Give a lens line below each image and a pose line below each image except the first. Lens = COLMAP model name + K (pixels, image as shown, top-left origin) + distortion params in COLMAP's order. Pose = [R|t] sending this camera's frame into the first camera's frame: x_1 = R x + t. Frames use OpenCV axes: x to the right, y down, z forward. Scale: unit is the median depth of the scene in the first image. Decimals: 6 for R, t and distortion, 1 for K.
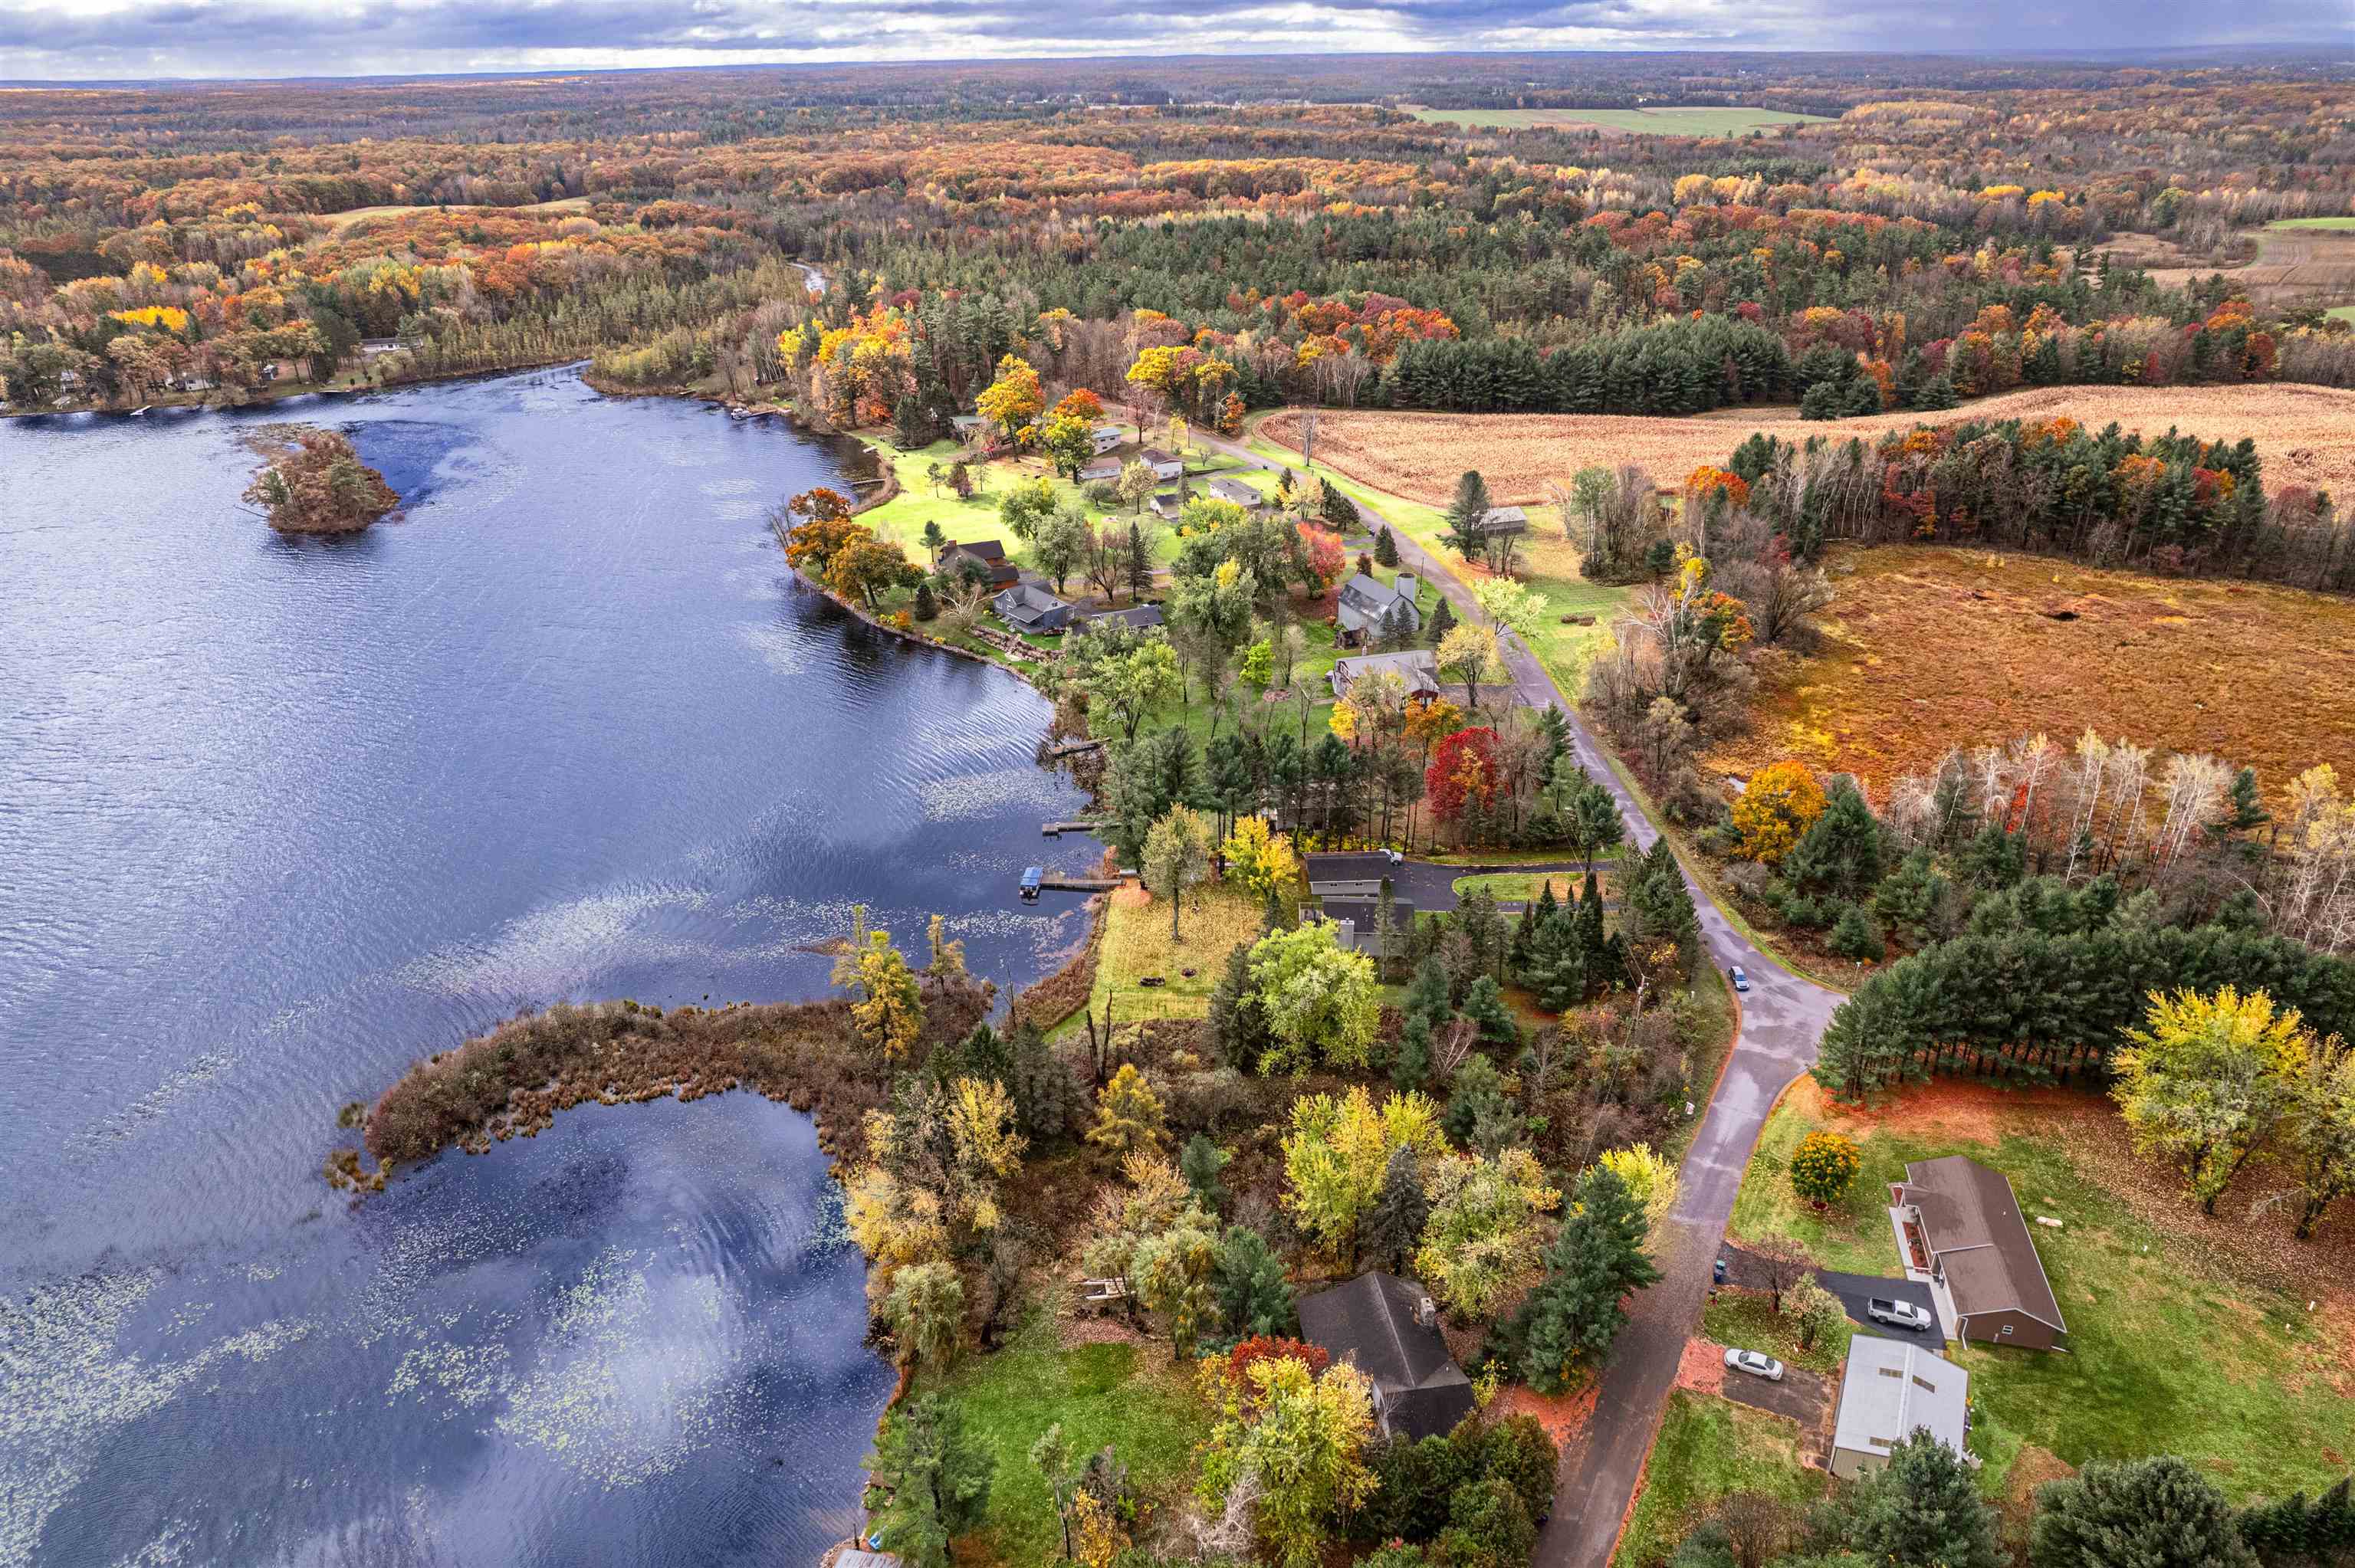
lens RADIAL K [[1516.9, 0, 1166.0], [0, 1516.9, 773.8], [0, 0, 1]] dist [-0.079118, 0.071603]
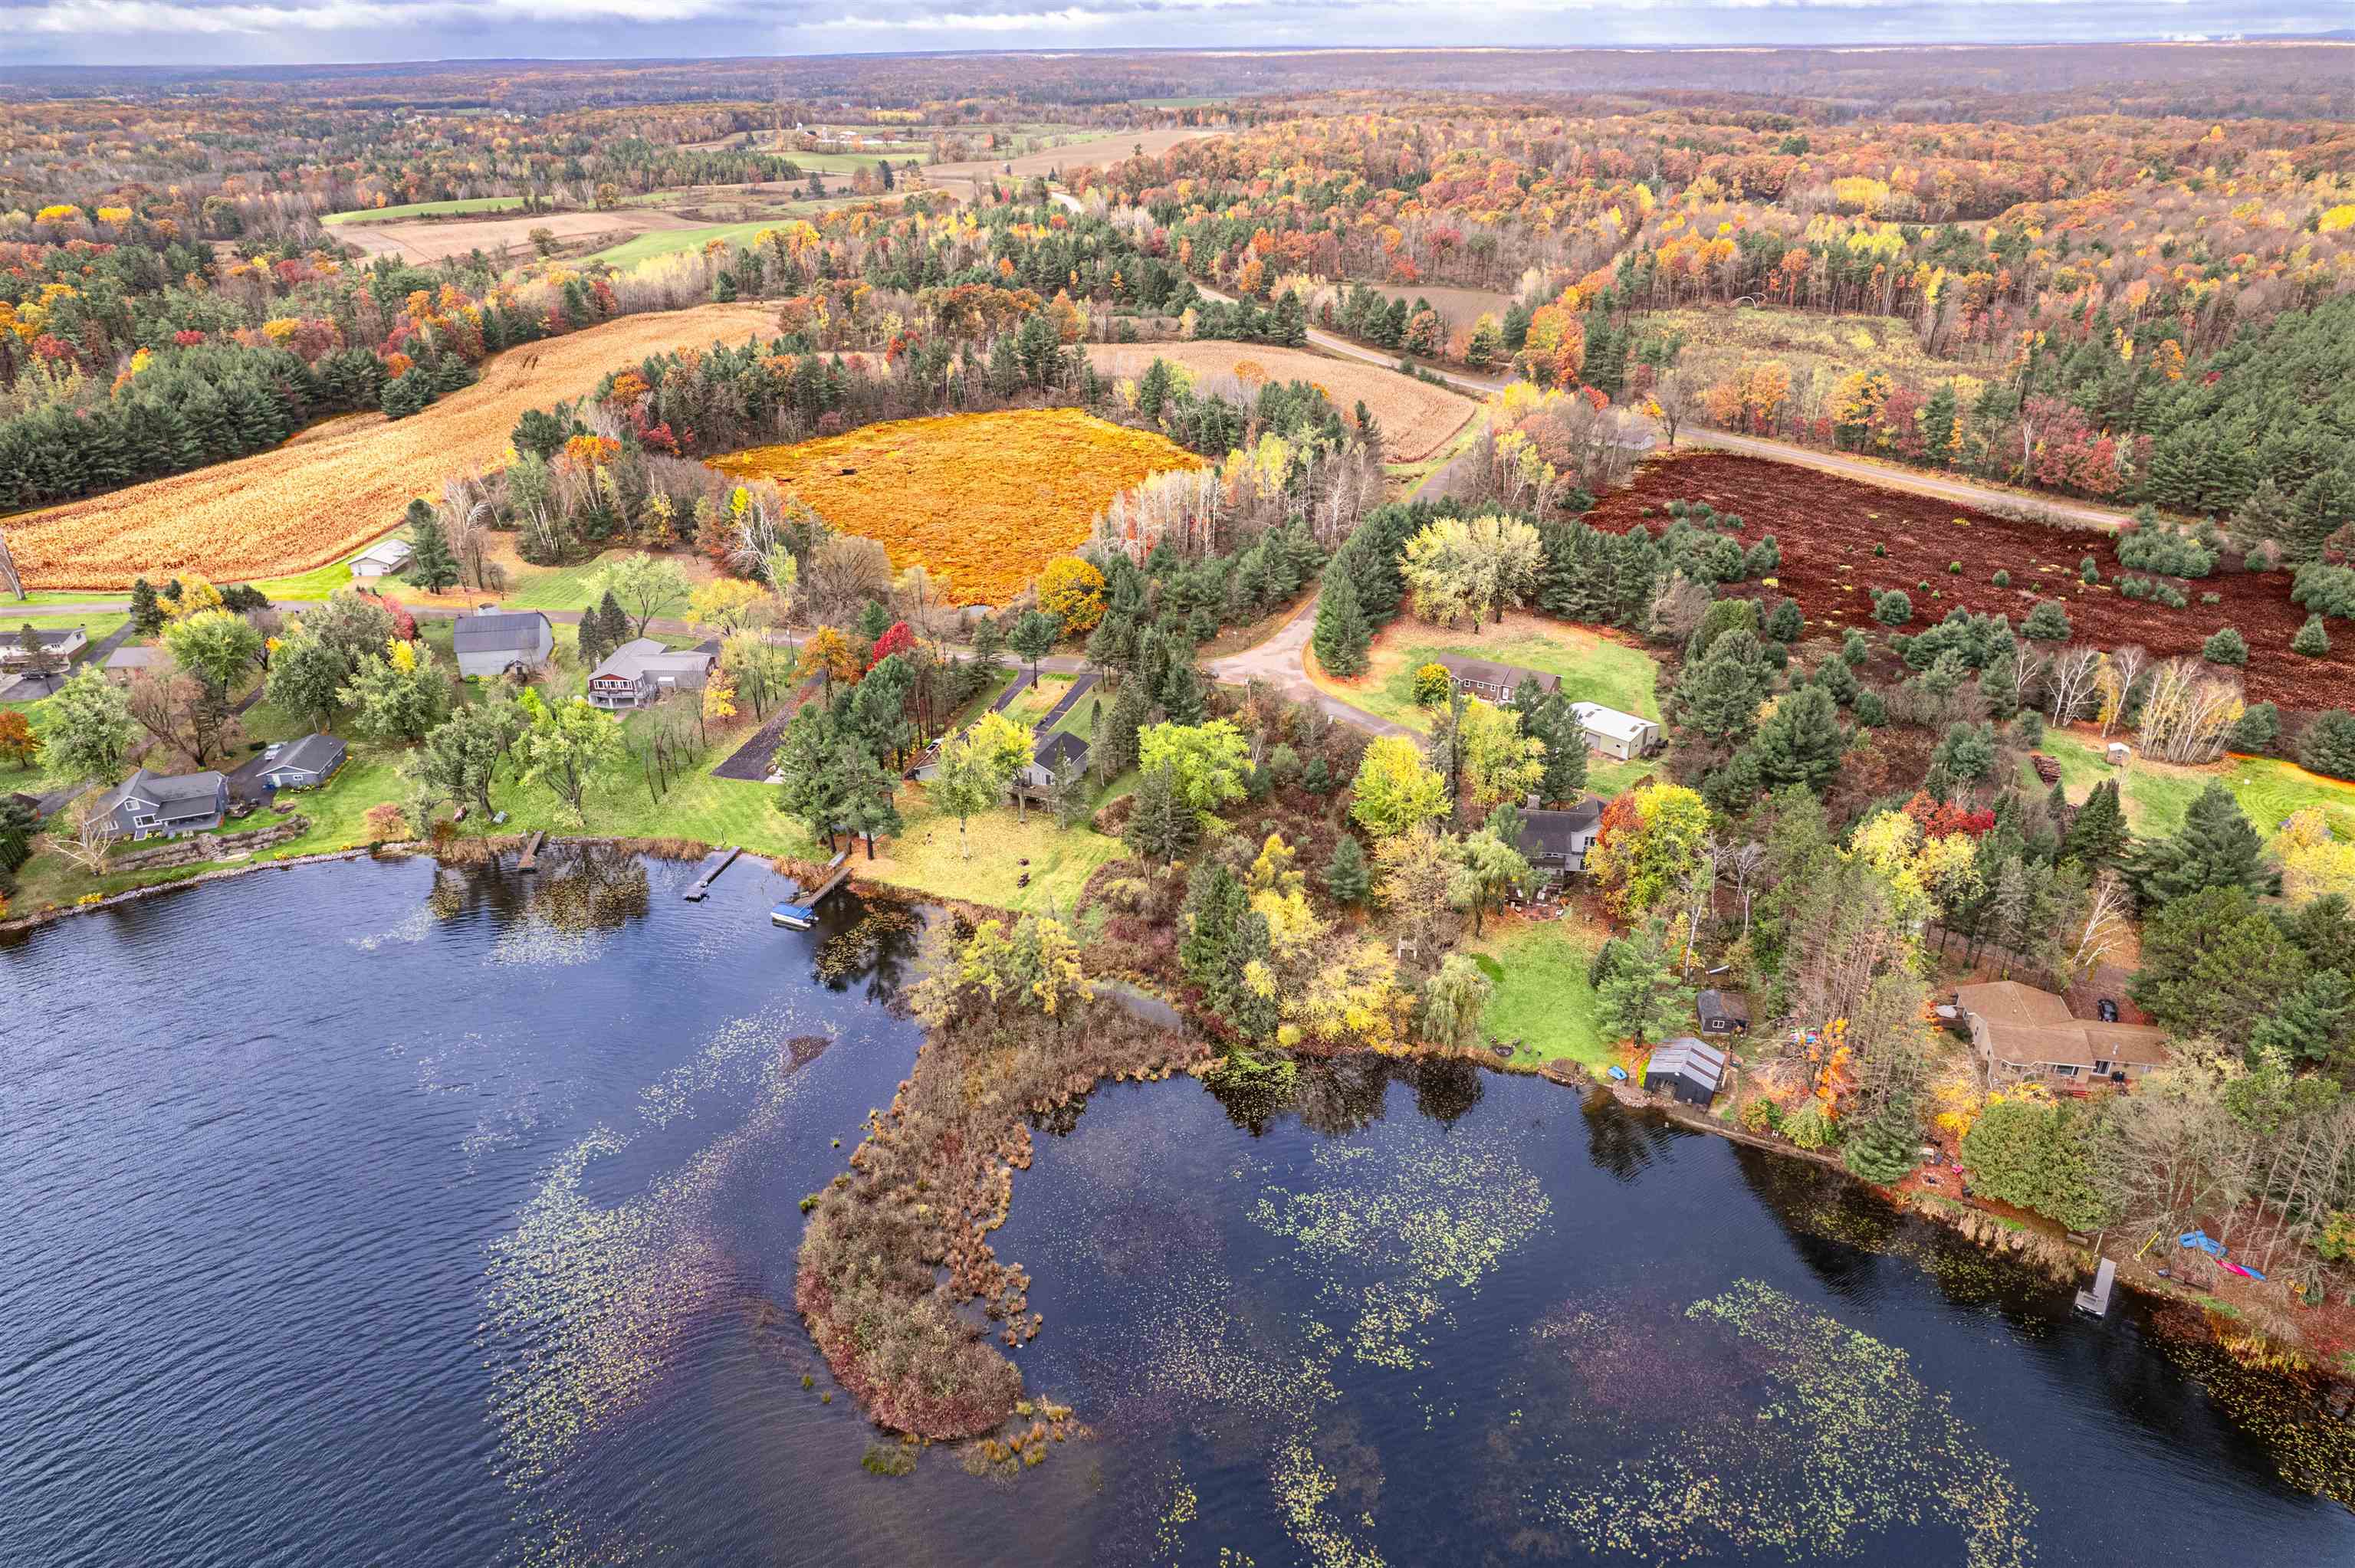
lens RADIAL K [[1516.9, 0, 1166.0], [0, 1516.9, 773.8], [0, 0, 1]] dist [-0.079118, 0.071603]
pose [[0.298878, -0.409825, 0.861810, -0.538719], [0.421459, 0.866929, 0.266096, -0.107047], [-0.856180, 0.283688, 0.431830, 0.256844]]
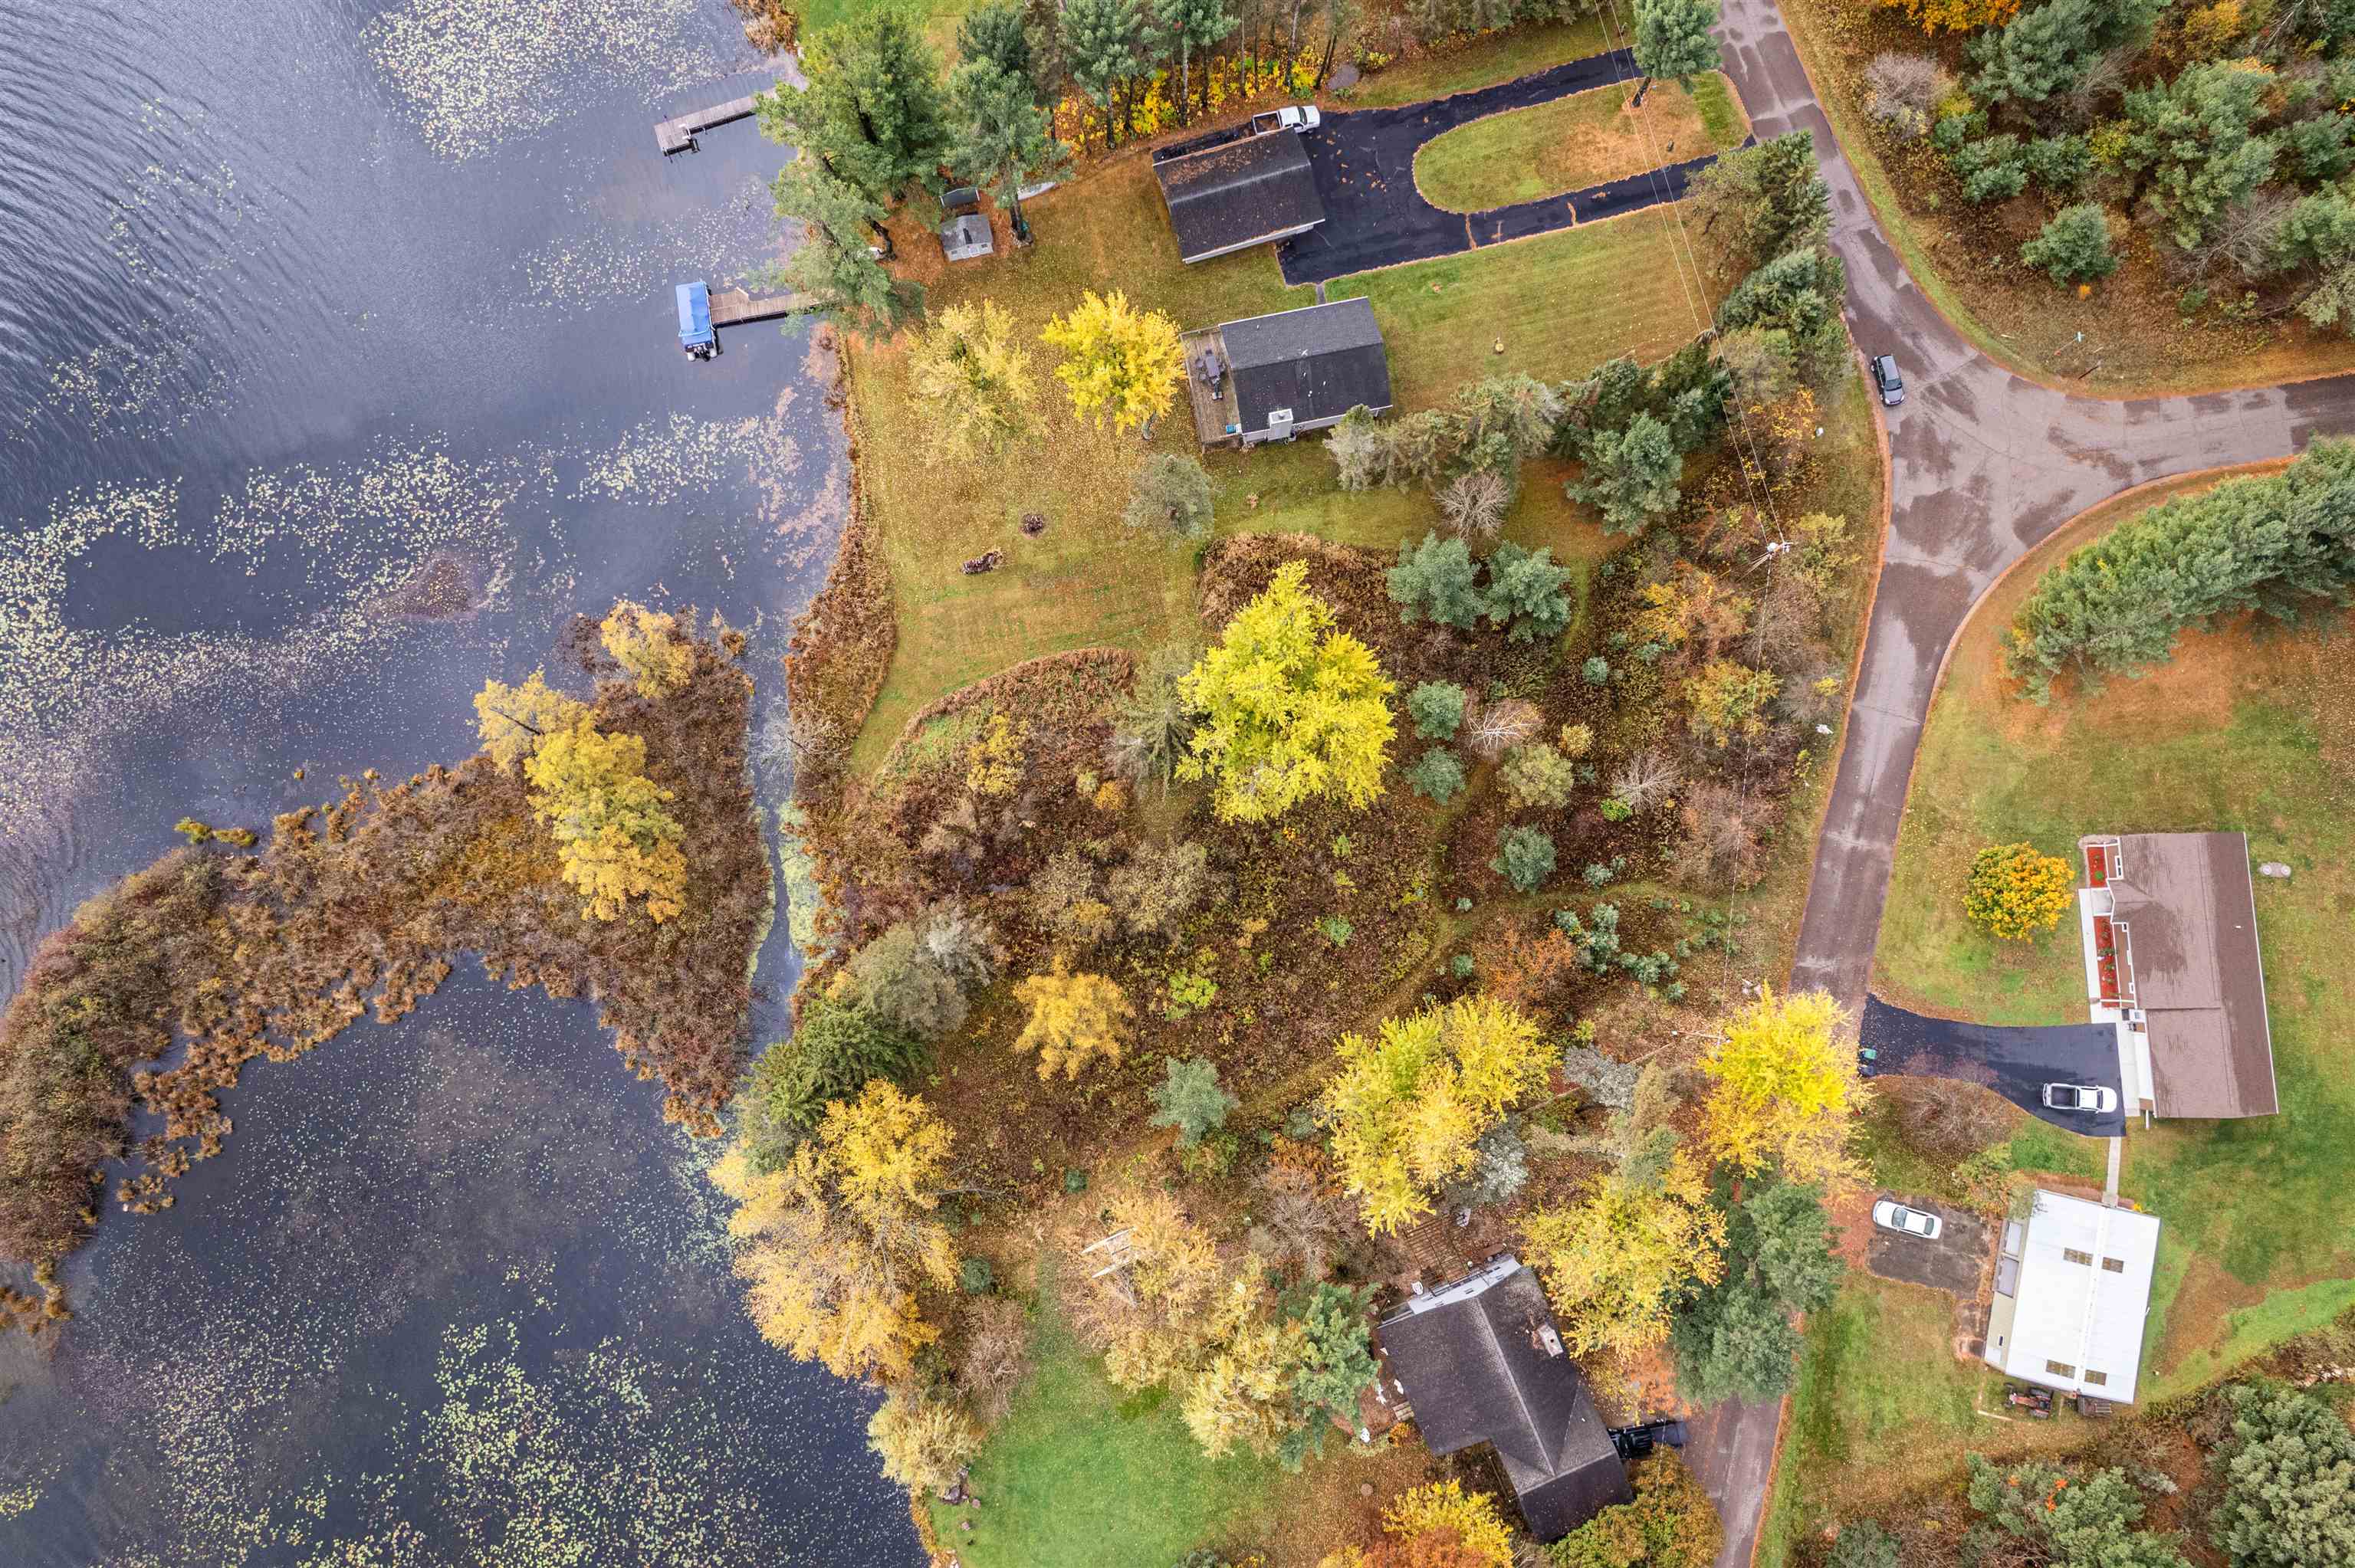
lens RADIAL K [[1516.9, 0, 1166.0], [0, 1516.9, 773.8], [0, 0, 1]] dist [-0.079118, 0.071603]
pose [[0.963723, -0.264438, 0.036206, 0.011312], [0.111399, 0.521785, 0.845772, -0.203472], [-0.242546, -0.811057, 0.532314, 0.354751]]
